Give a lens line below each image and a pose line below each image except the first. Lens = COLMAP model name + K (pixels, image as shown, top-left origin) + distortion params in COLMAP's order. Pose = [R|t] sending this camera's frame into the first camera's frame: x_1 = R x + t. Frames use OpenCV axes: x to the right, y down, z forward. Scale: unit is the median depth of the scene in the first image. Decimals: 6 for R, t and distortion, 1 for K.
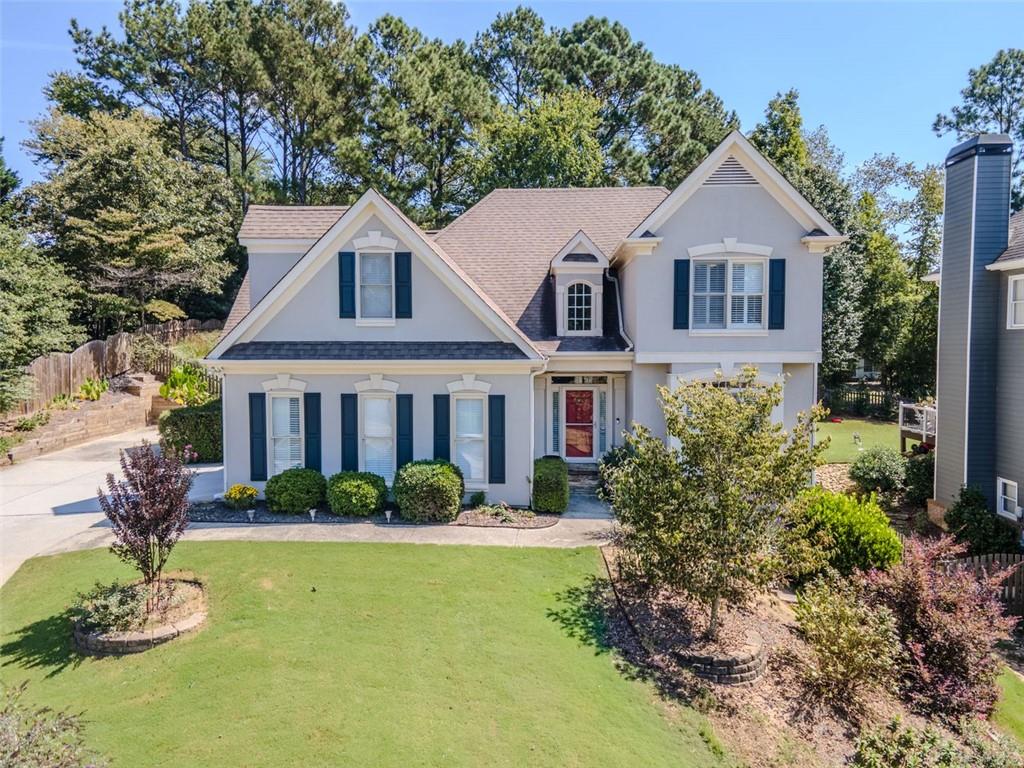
lens RADIAL K [[744.2, 0, 512.0], [0, 744.2, 384.0], [0, 0, 1]] dist [0.072859, -0.000912]
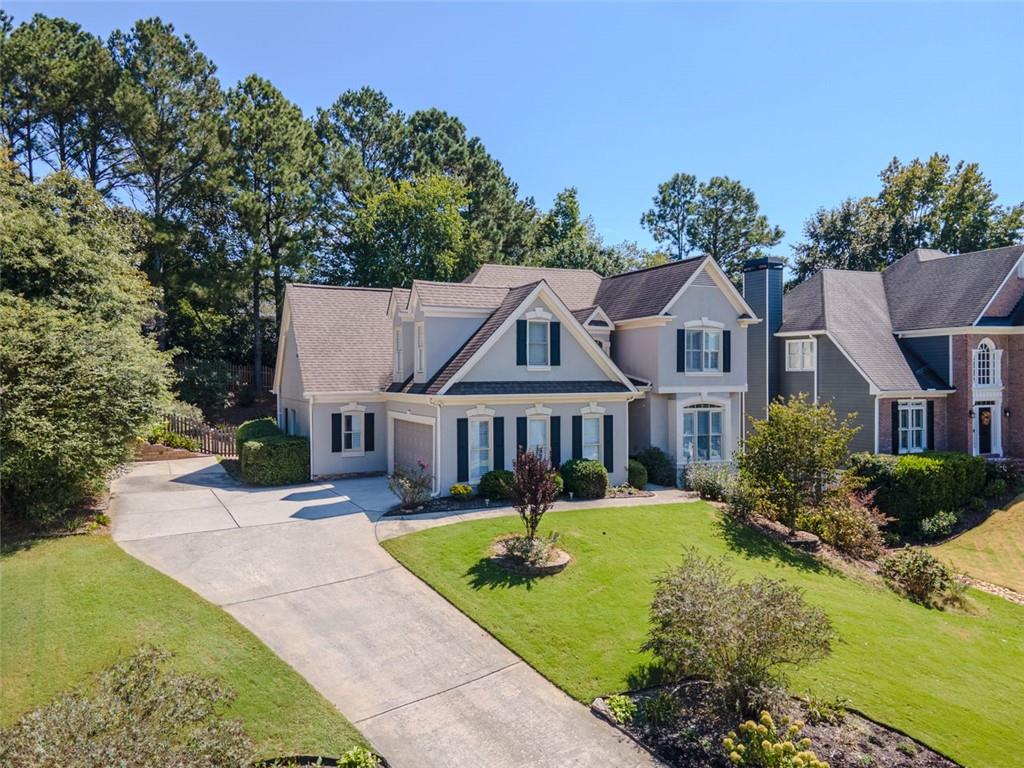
lens RADIAL K [[744.2, 0, 512.0], [0, 744.2, 384.0], [0, 0, 1]] dist [0.072859, -0.000912]
pose [[0.892259, -0.007412, 0.451463, -0.833186], [0.025933, 0.999056, -0.034851, -0.001036], [-0.450779, 0.042803, 0.891609, -0.271751]]
